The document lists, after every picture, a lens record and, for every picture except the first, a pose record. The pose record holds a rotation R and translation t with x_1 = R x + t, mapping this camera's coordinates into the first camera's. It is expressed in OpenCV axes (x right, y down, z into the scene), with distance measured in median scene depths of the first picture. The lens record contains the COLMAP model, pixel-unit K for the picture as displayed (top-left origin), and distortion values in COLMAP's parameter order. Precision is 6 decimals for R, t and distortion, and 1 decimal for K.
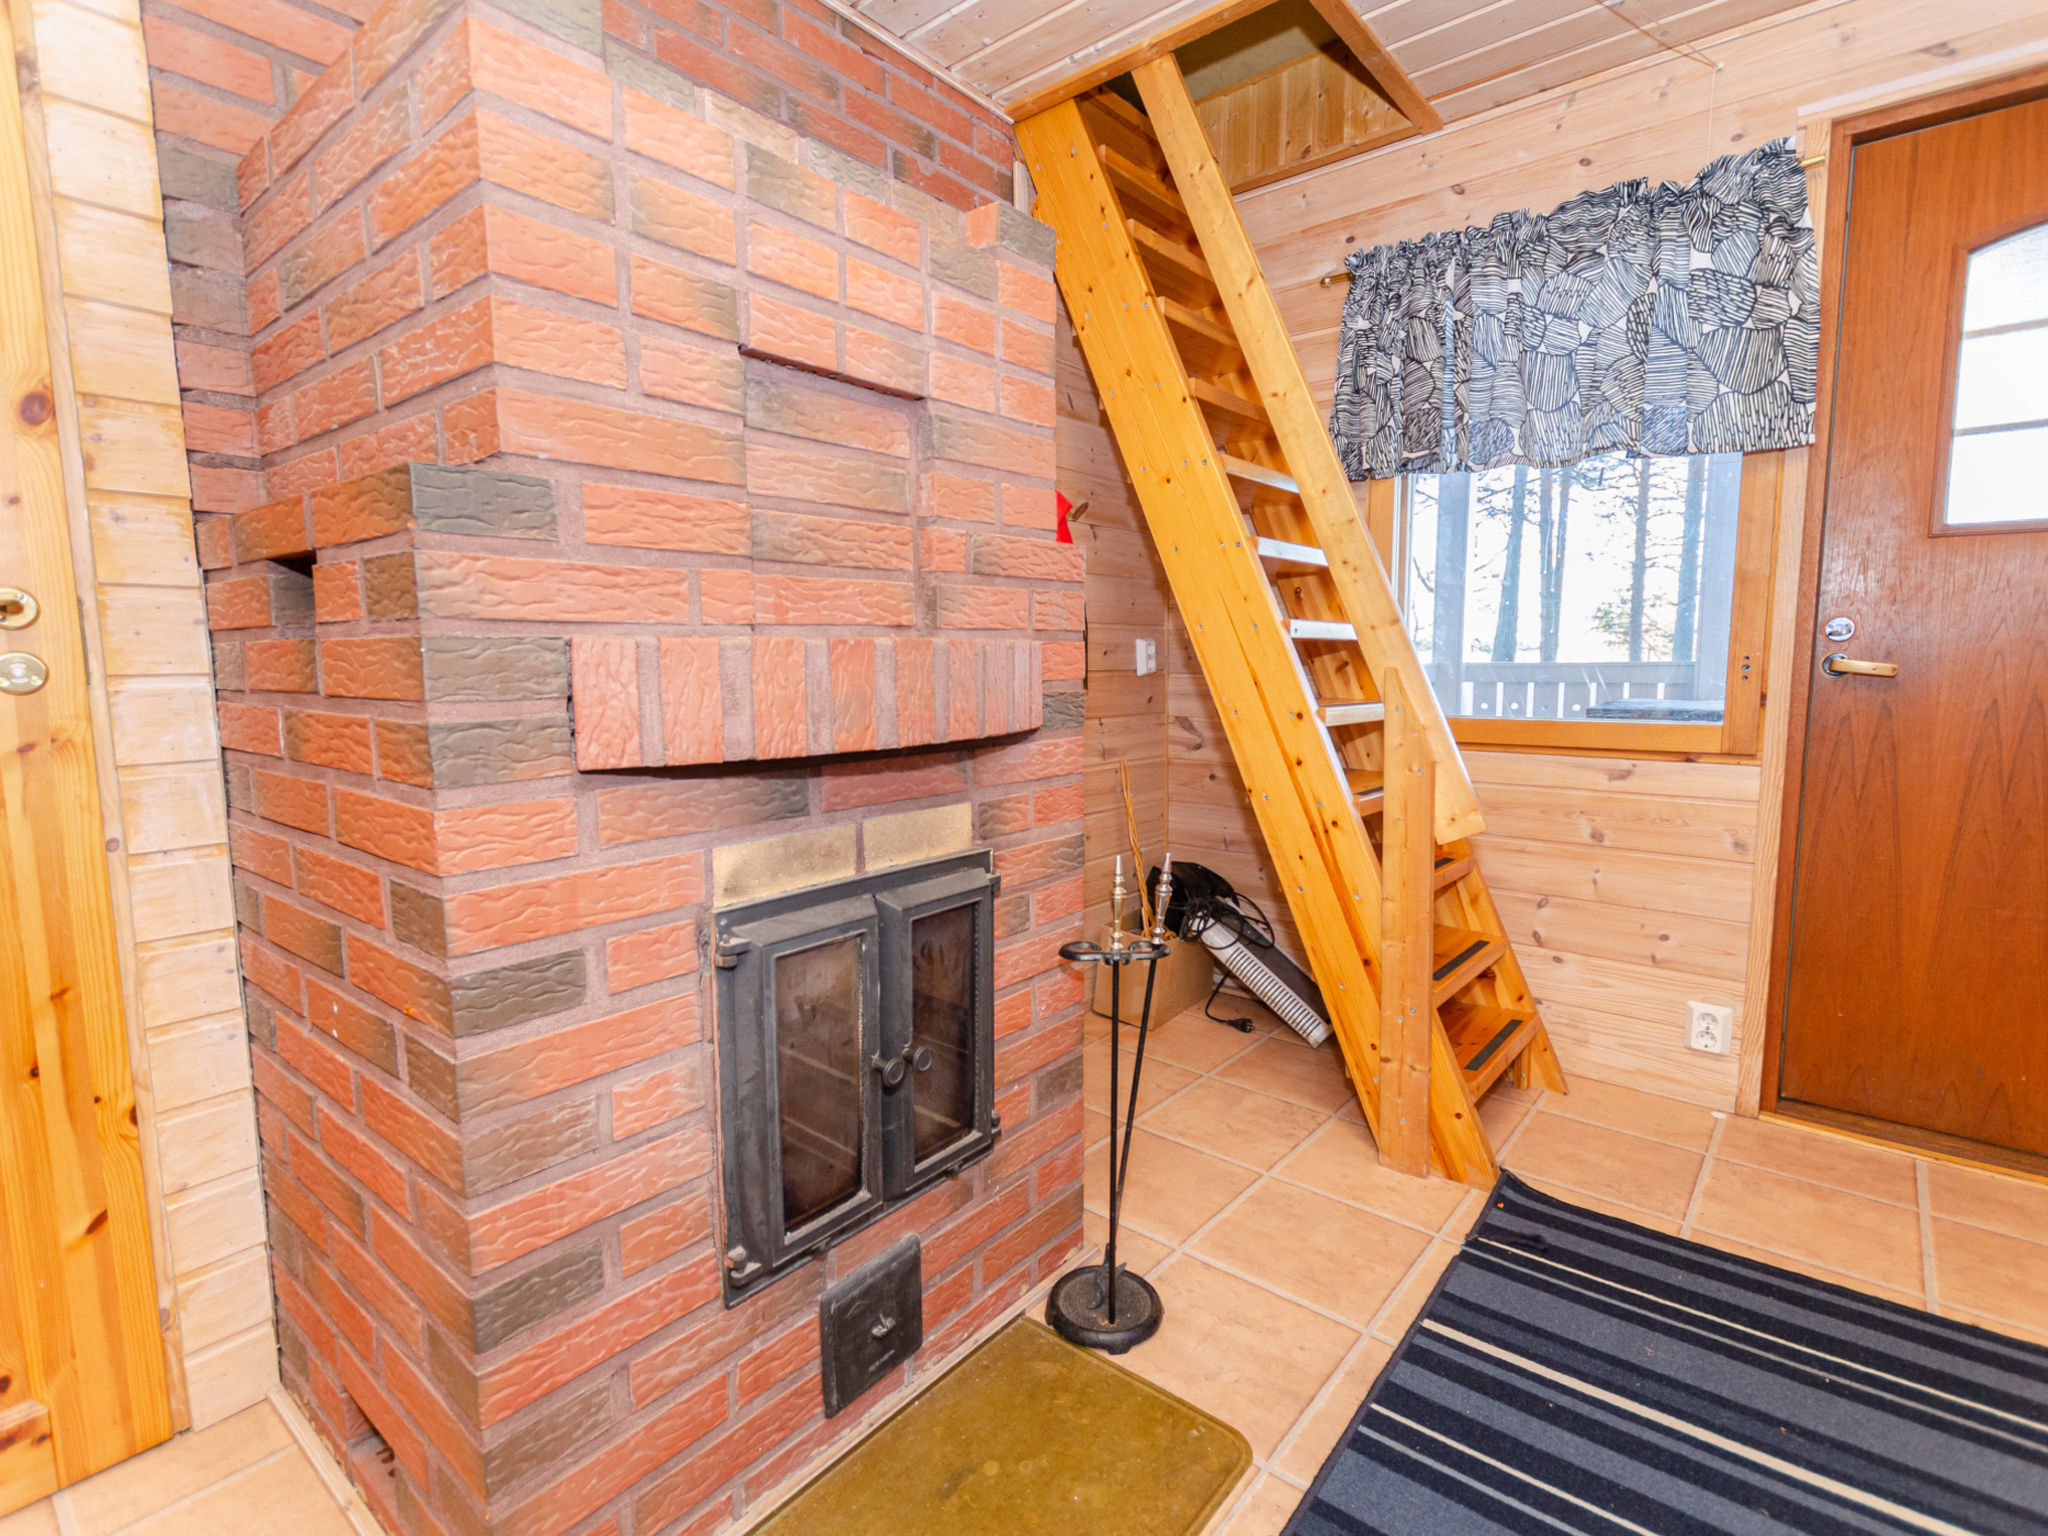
lens RADIAL K [[990.5, 0, 1024.0], [0, 990.5, 768.0], [0, 0, 1]] dist [0.017522, -0.009912]
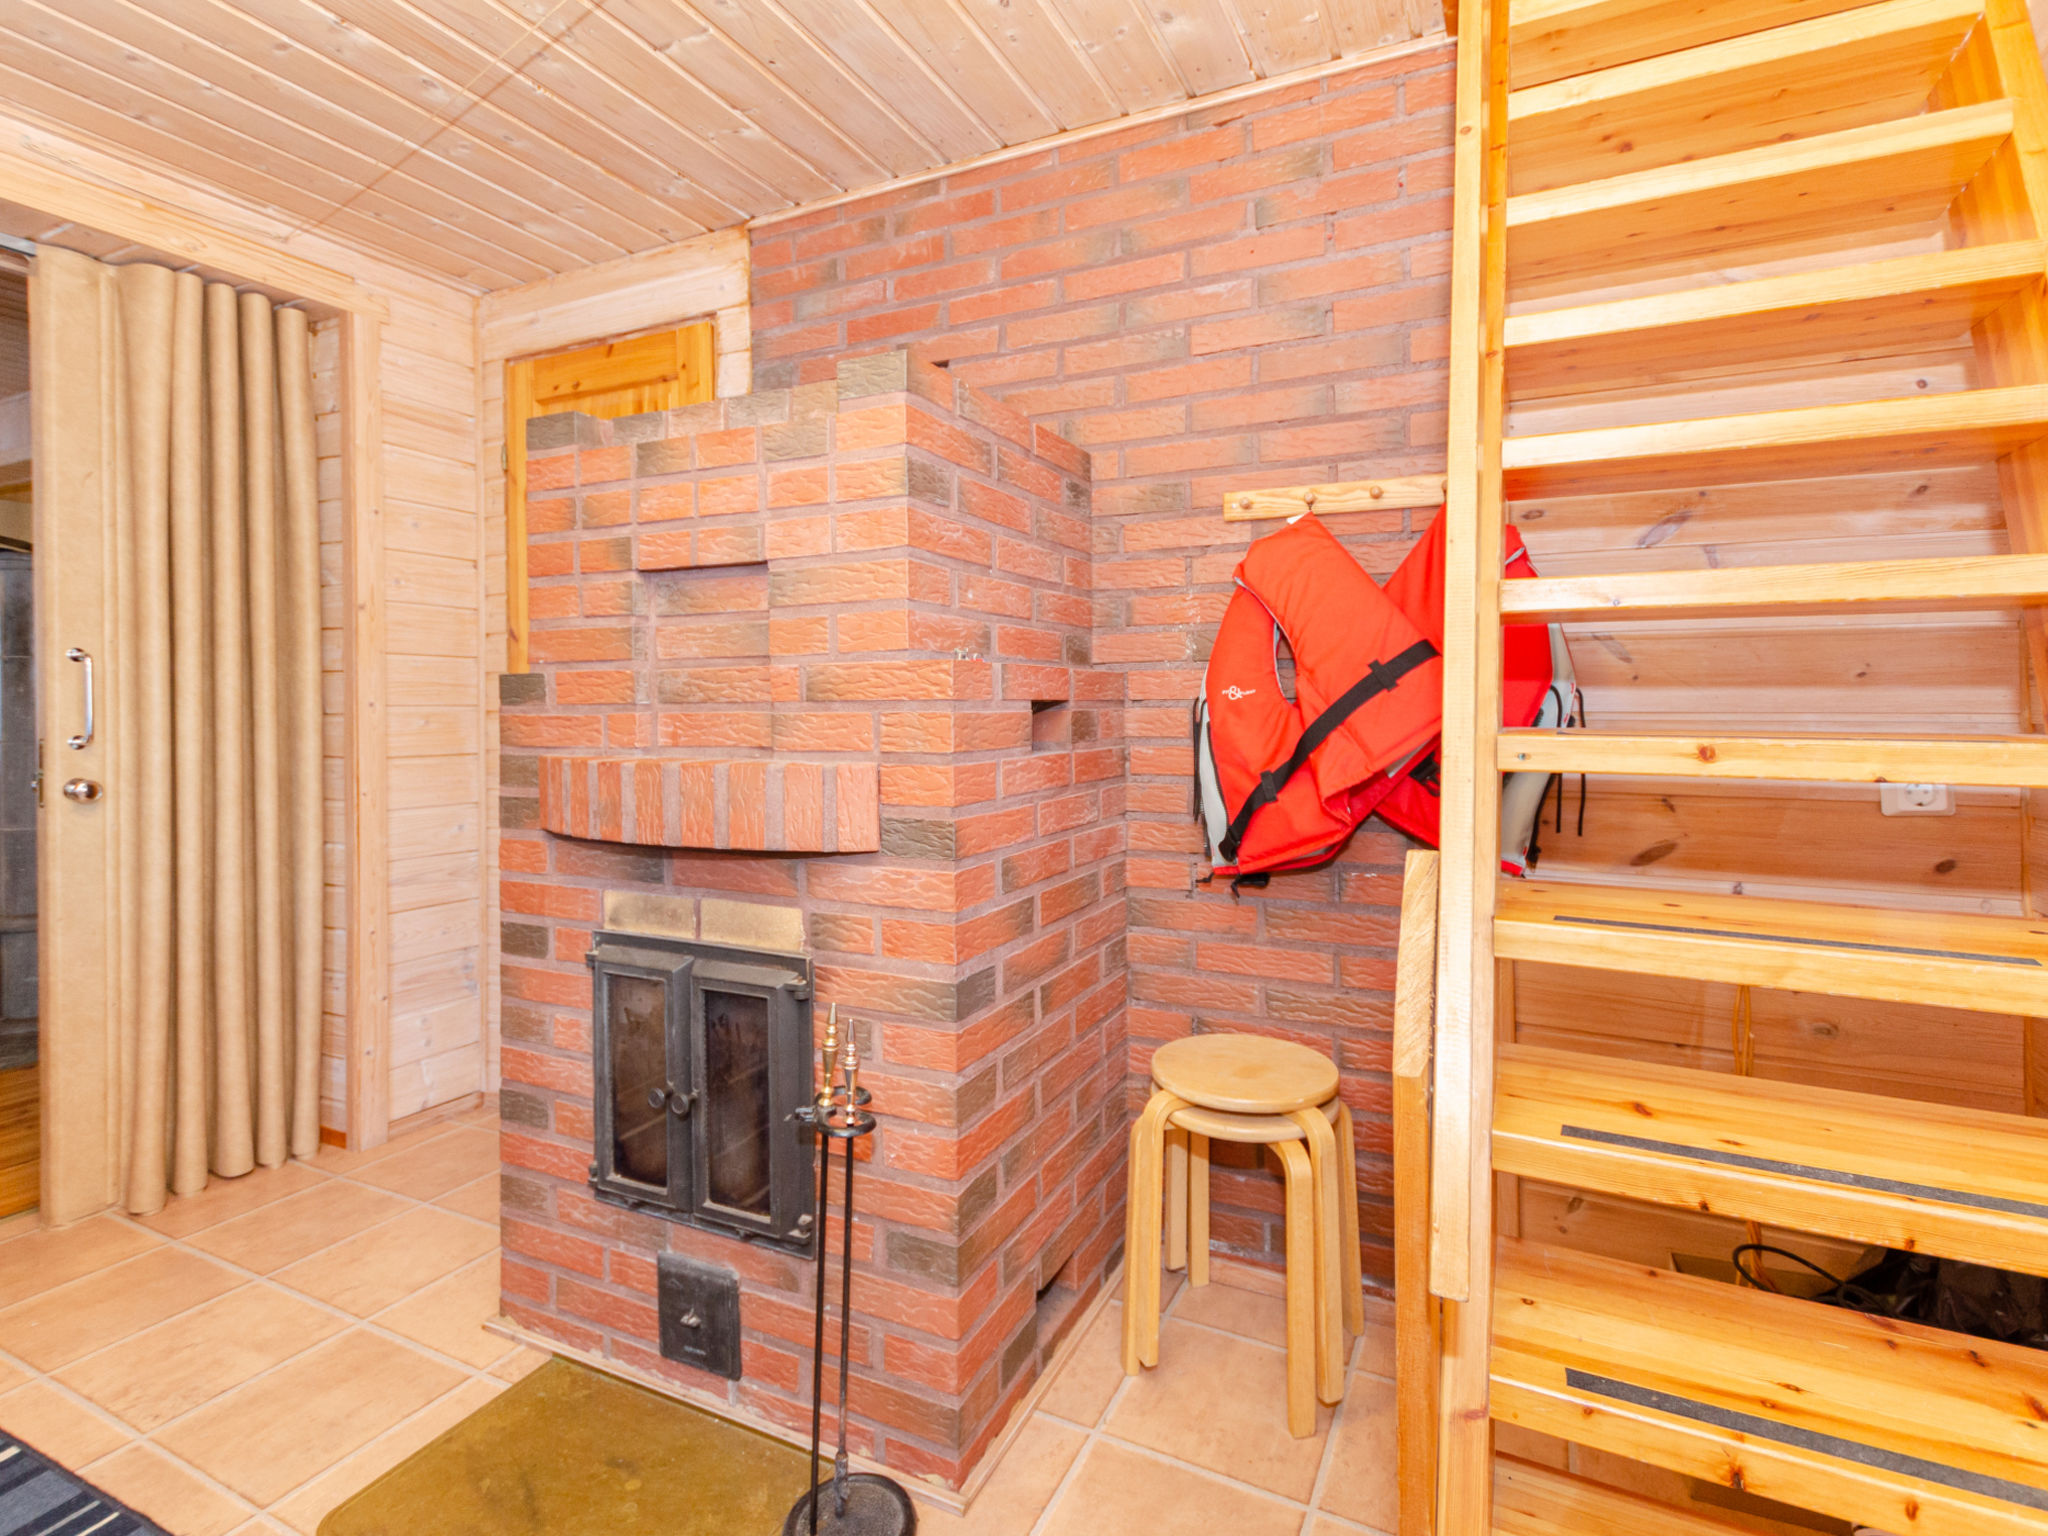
lens RADIAL K [[1021.7, 0, 1045.1], [0, 1021.7, 718.0], [0, 0, 1]] dist [0.014088, 0.000209]
pose [[0.242518, 0.016706, -0.970003, 0.741383], [-0.111065, 0.993756, -0.010653, -0.129536], [0.963768, 0.110317, 0.242860, 0.652482]]
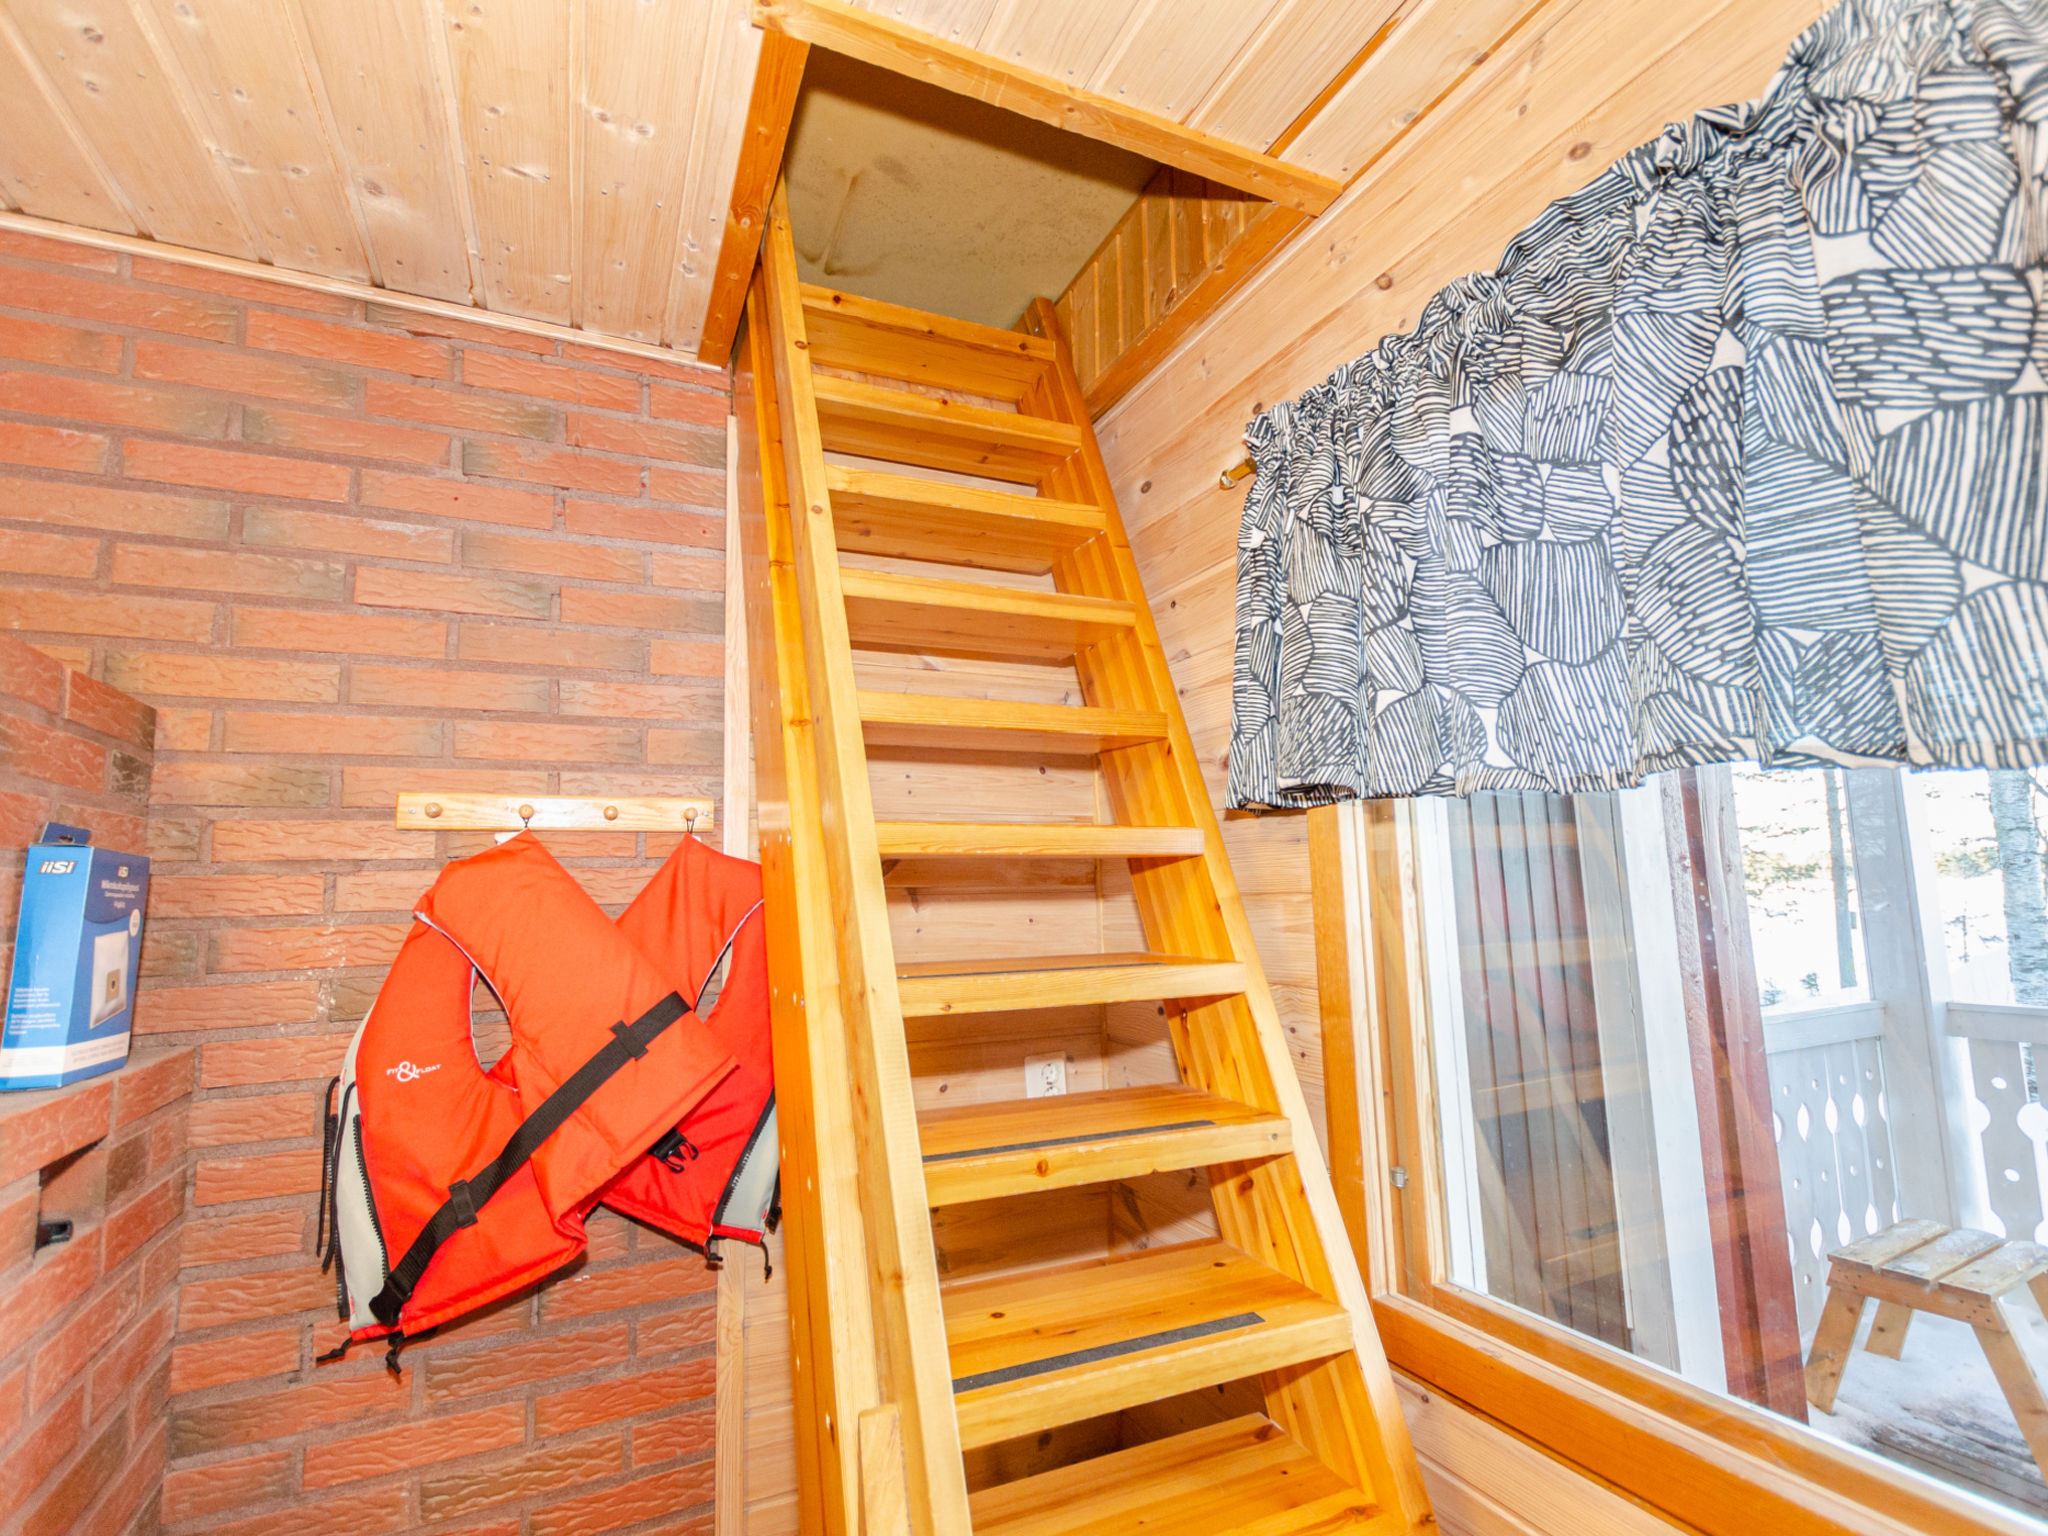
lens RADIAL K [[990.5, 0, 1024.0], [0, 990.5, 768.0], [0, 0, 1]] dist [0.017522, -0.009912]
pose [[0.904398, -0.067205, -0.421363, 0.551823], [-0.032241, 0.973932, -0.224538, -0.236185], [0.425469, 0.216657, 0.878656, 0.595471]]
